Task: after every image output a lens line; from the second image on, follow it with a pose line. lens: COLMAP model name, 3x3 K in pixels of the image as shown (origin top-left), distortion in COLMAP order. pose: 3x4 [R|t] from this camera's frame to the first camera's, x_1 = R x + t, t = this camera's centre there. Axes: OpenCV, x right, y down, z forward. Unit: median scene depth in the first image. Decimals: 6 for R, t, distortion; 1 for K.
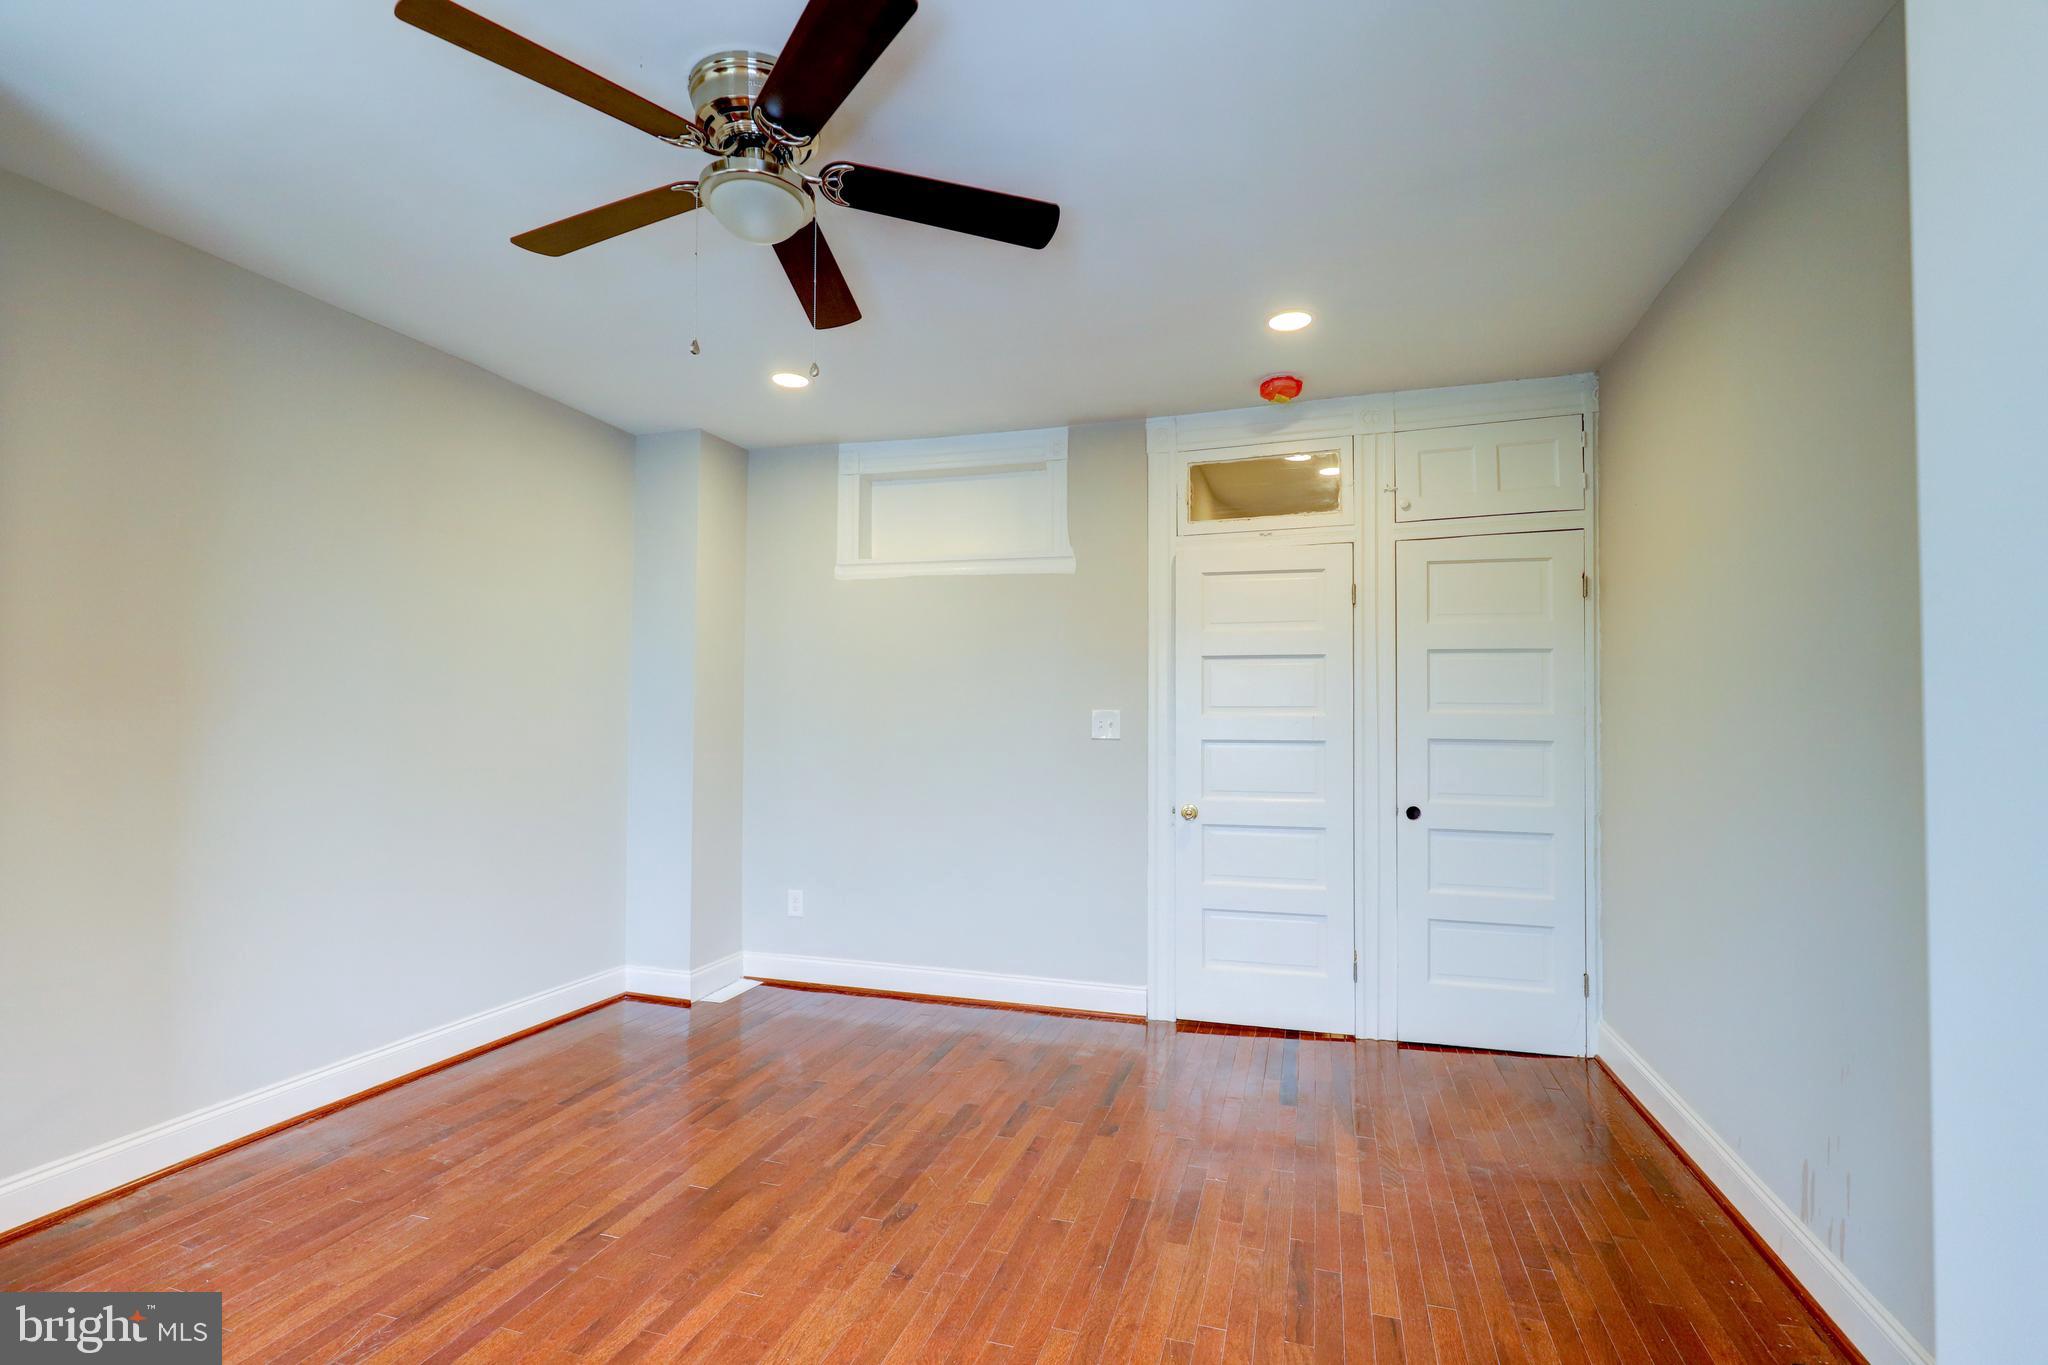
lens RADIAL K [[943.8, 0, 1026.9], [0, 943.8, 686.7], [0, 0, 1]] dist [0.001326, -0.000012]
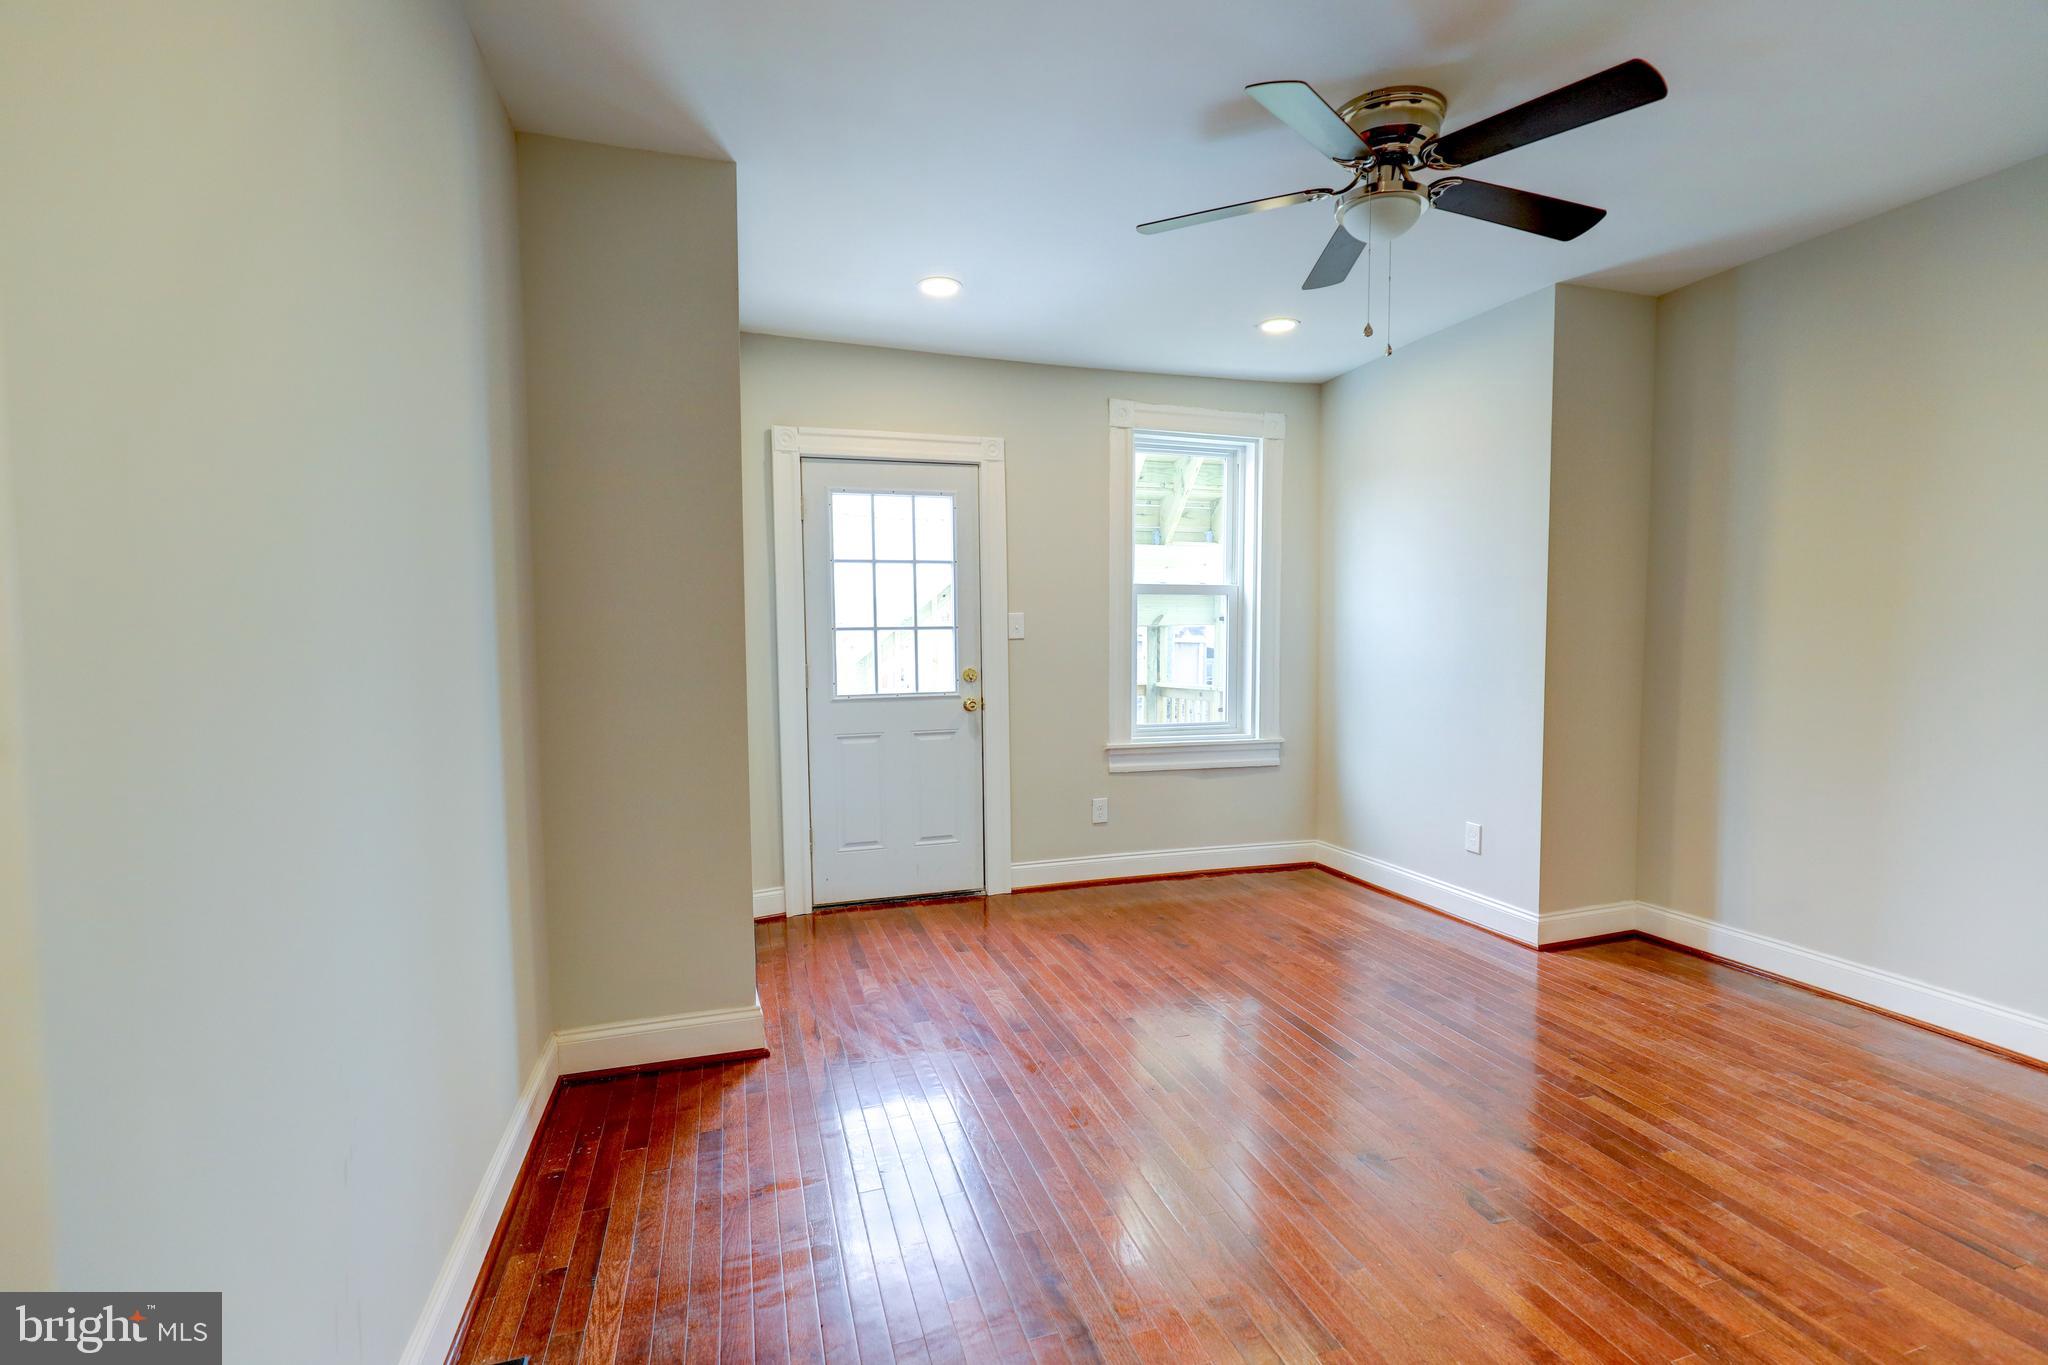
lens RADIAL K [[943.8, 0, 1026.9], [0, 943.8, 686.7], [0, 0, 1]] dist [0.001326, -0.000012]
pose [[-0.824625, 0.031941, -0.564777, 0.626655], [0.018032, 0.999381, 0.030192, 0.048981], [0.565392, 0.014713, -0.824691, 1.355537]]
